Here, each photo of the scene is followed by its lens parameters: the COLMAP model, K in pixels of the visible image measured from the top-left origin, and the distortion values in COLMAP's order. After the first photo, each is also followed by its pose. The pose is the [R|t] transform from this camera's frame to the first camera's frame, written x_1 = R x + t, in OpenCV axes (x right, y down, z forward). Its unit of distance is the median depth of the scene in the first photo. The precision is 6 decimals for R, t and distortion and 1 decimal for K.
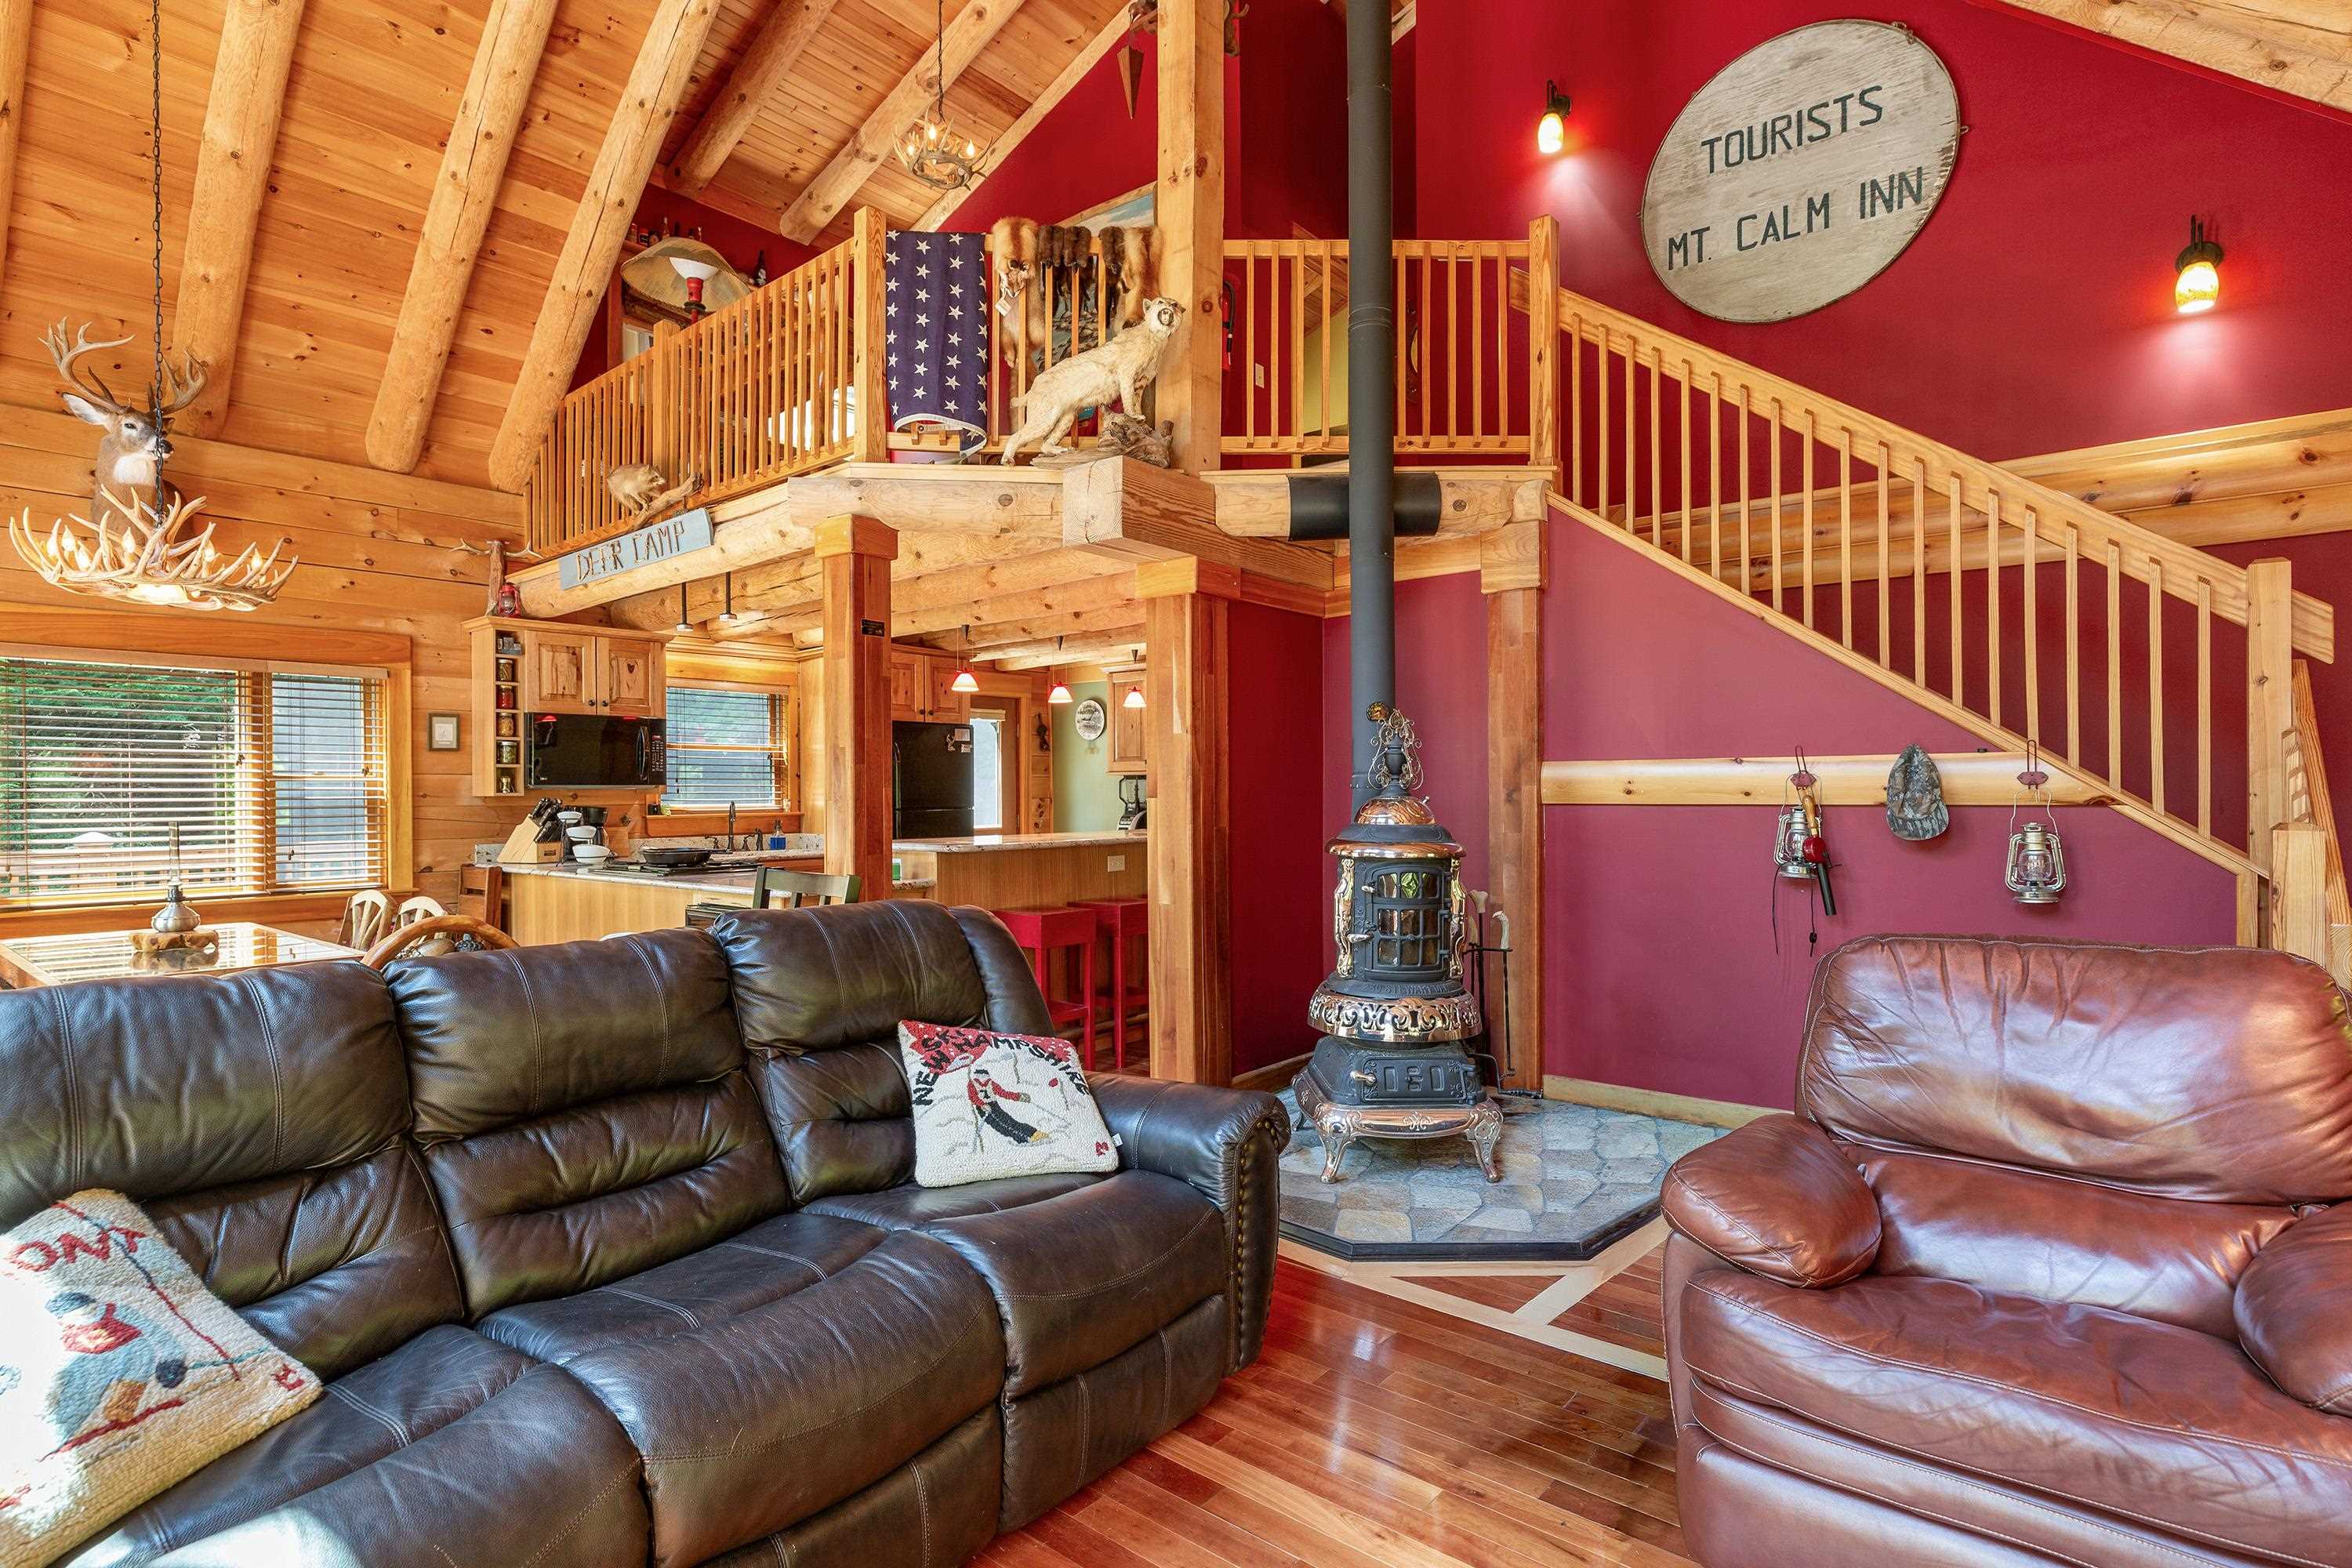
lens RADIAL K [[1163.7, 0, 1166.0], [0, 1163.7, 793.6], [0, 0, 1]] dist [-0.000908, 0.001043]
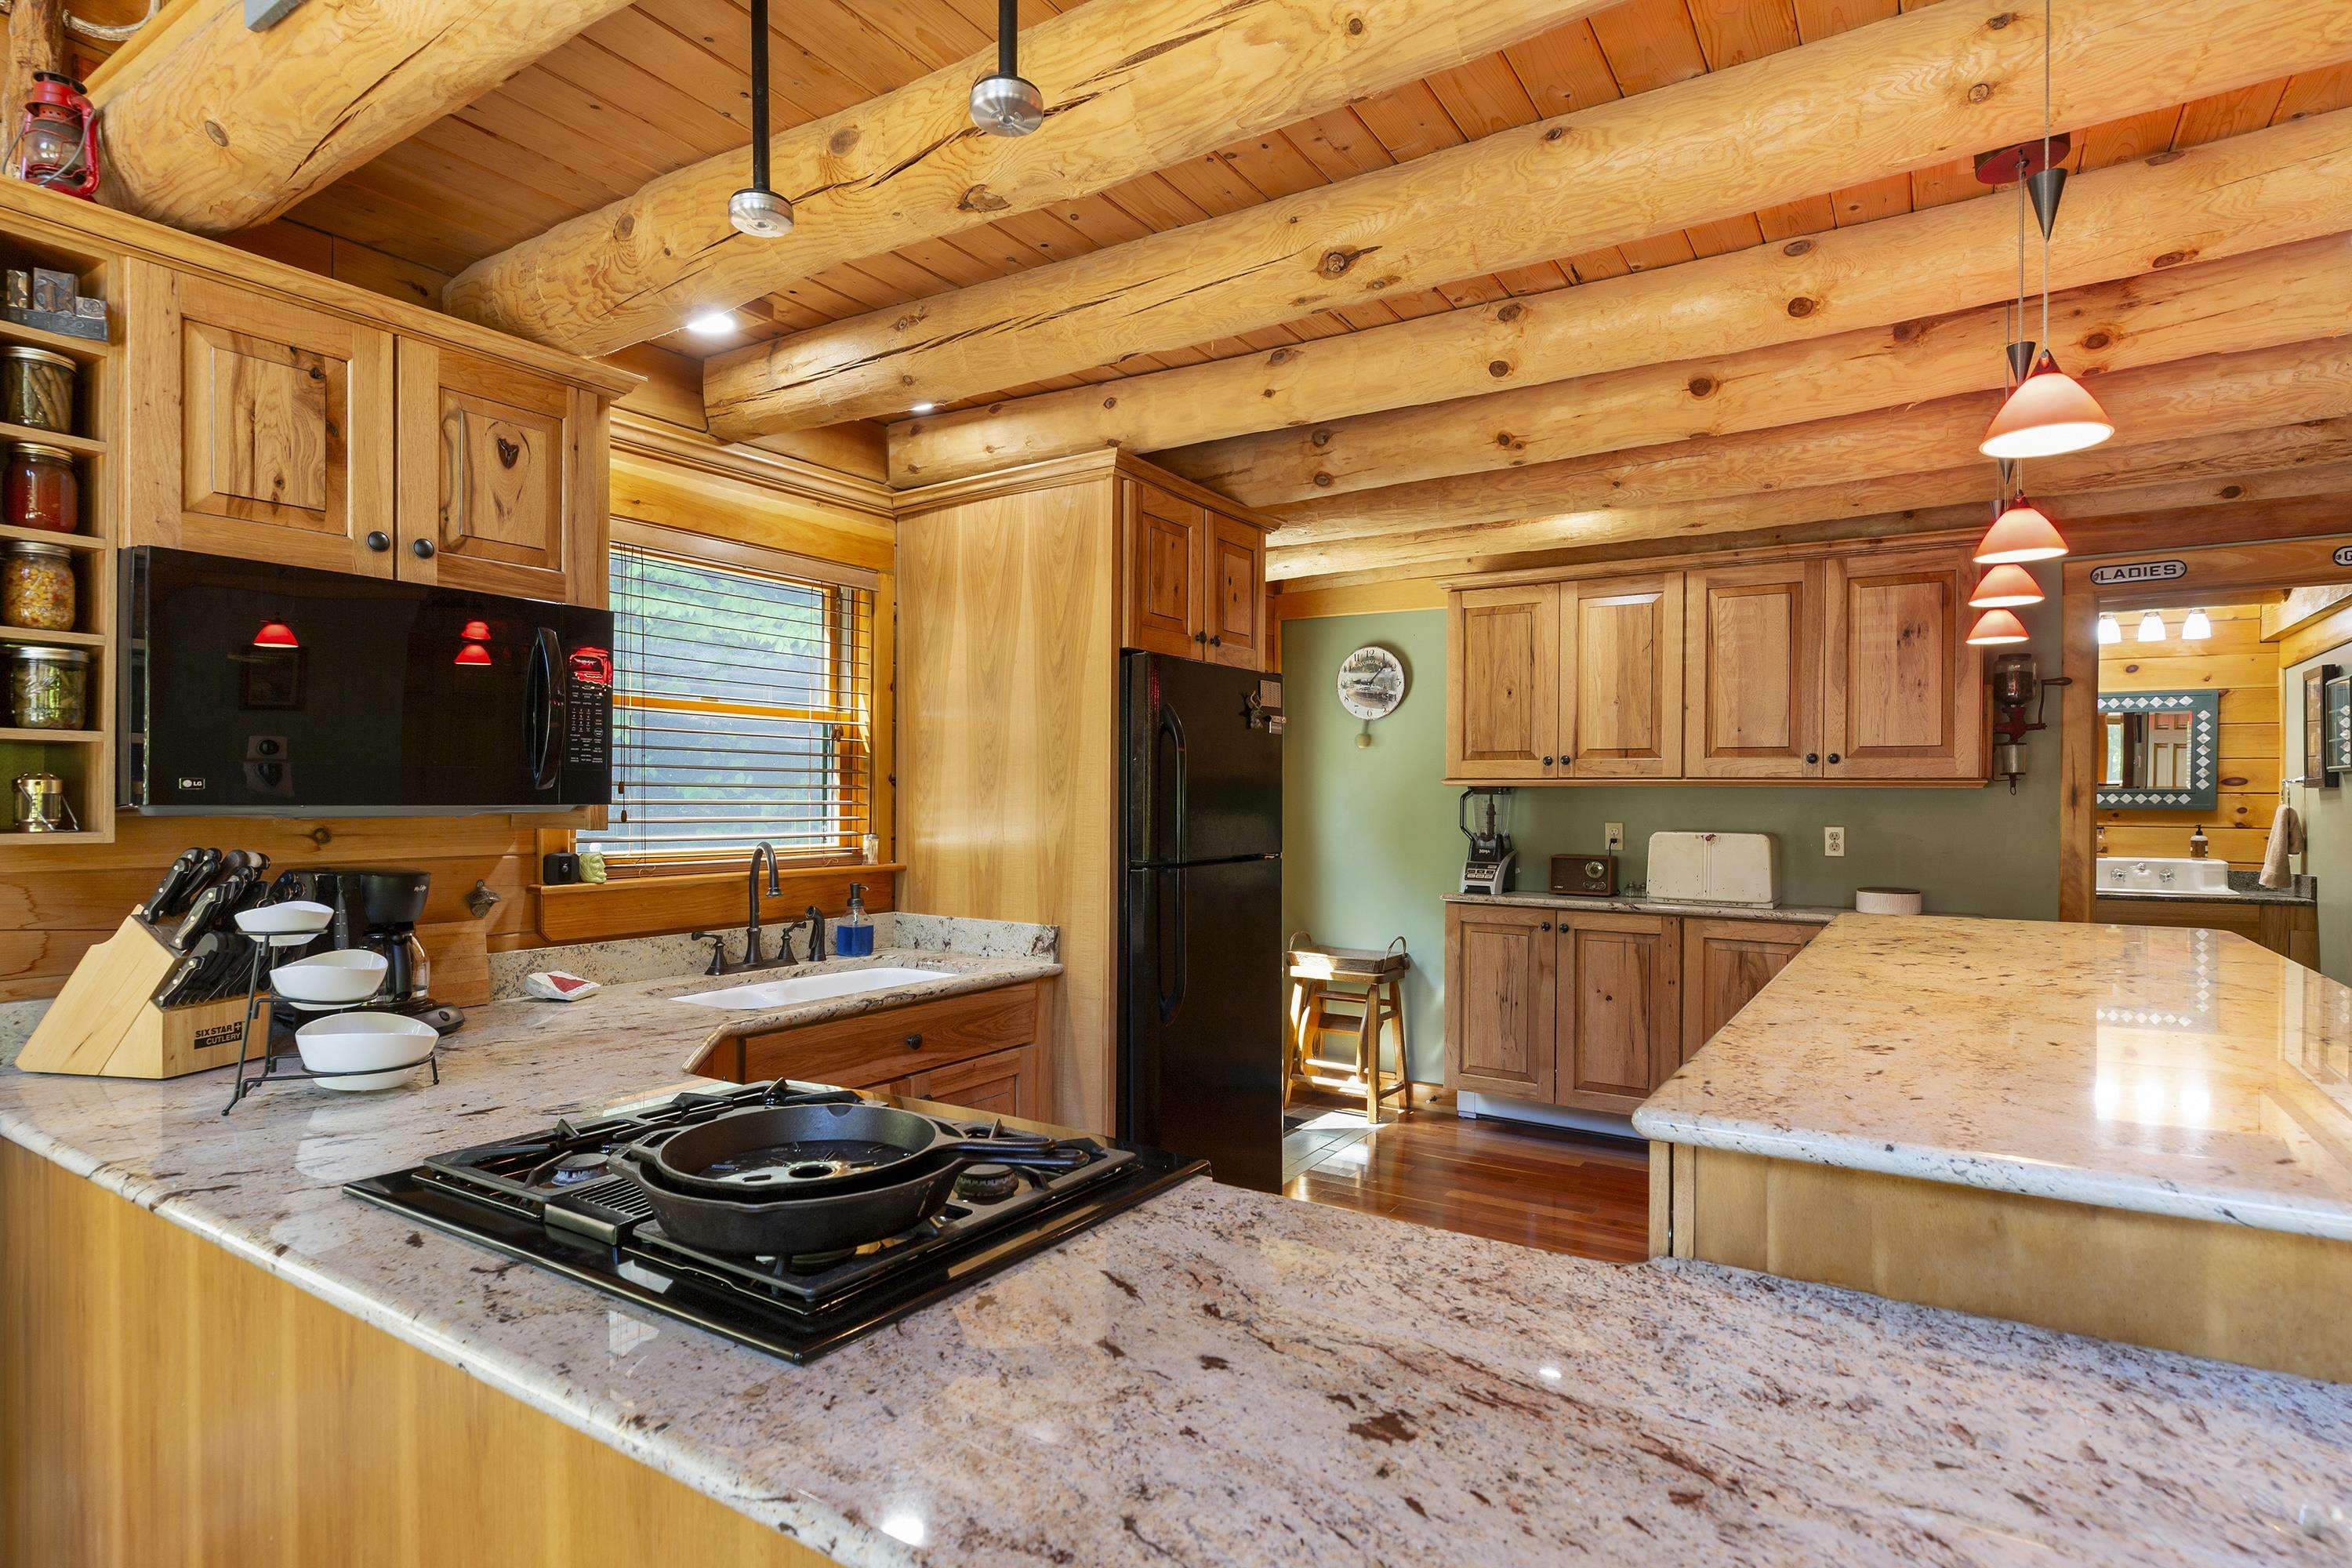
lens RADIAL K [[1206.7, 0, 1203.2], [0, 1206.7, 803.1], [0, 0, 1]] dist [-0.002282, 0.000336]
pose [[0.990490, 0.012211, 0.137041, -0.390988], [-0.012820, 0.999911, 0.003561, -0.014208], [-0.136985, -0.005284, 0.990559, 0.798368]]
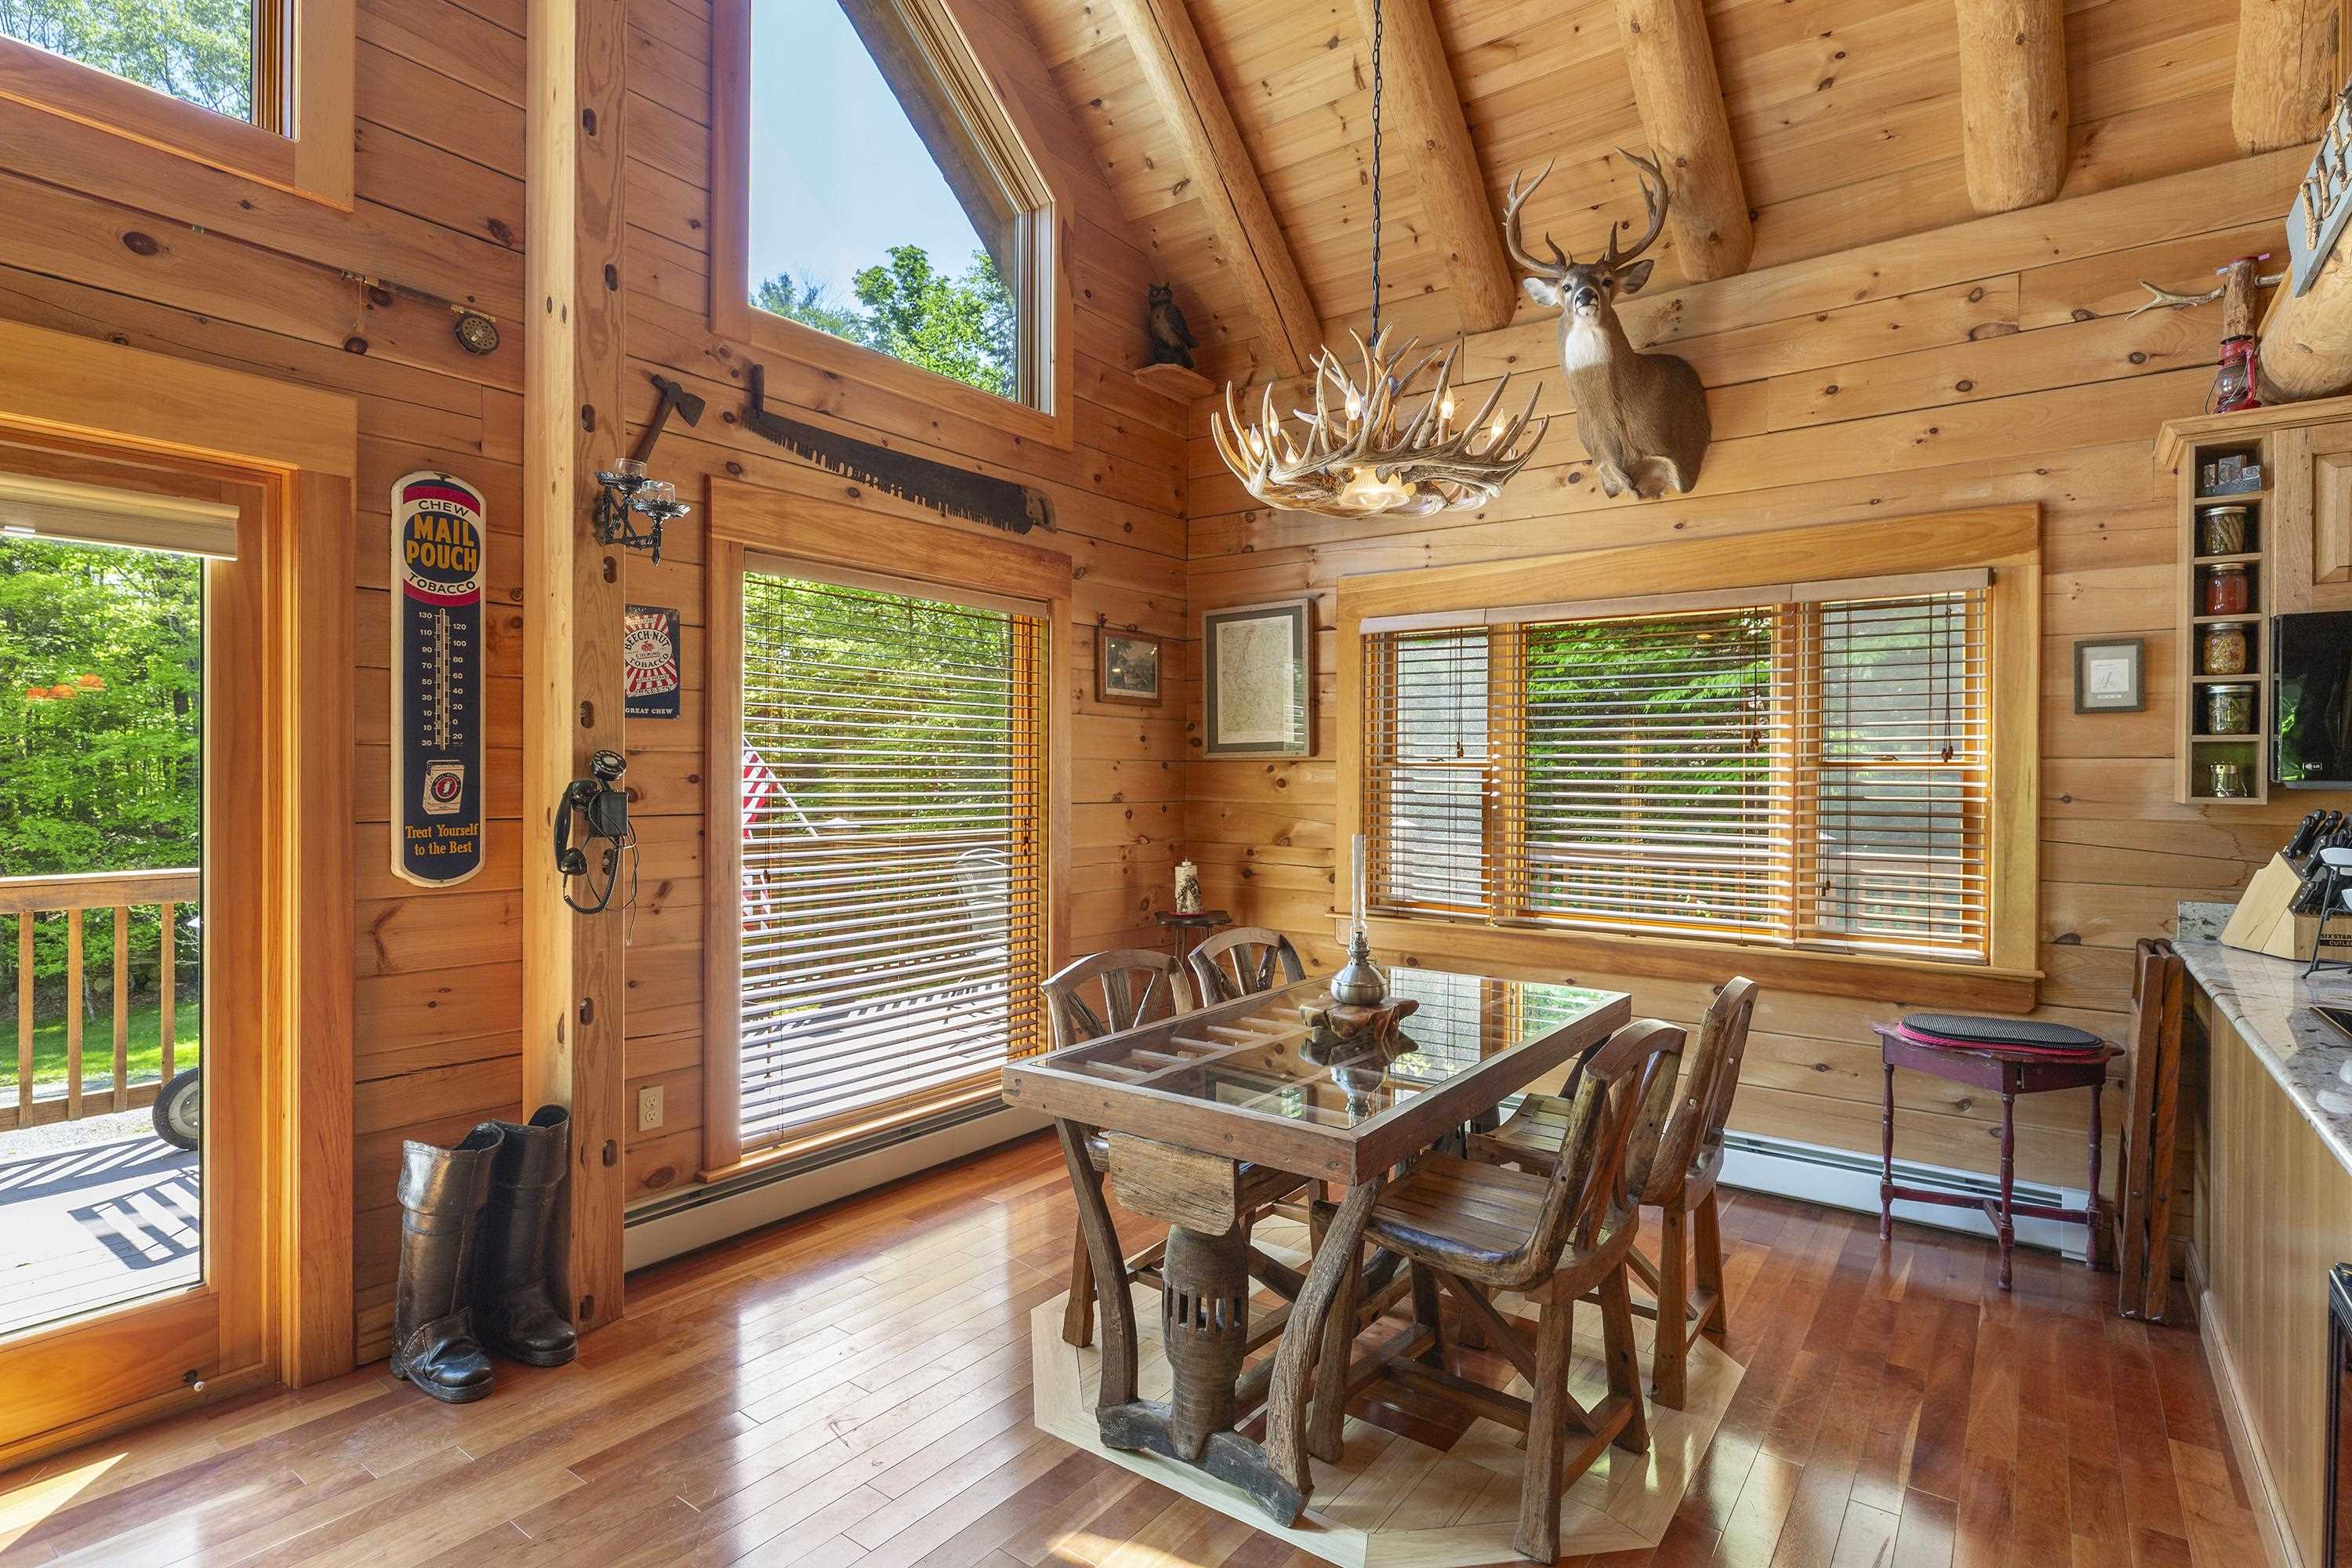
lens RADIAL K [[1165.0, 0, 1166.2], [0, 1165.0, 770.9], [0, 0, 1]] dist [-0.003274, -0.000241]
pose [[0.052893, 0.002591, -0.998597, -0.154719], [-0.010062, 0.999947, 0.002061, -0.008983], [0.998549, 0.009939, 0.052917, 0.658860]]
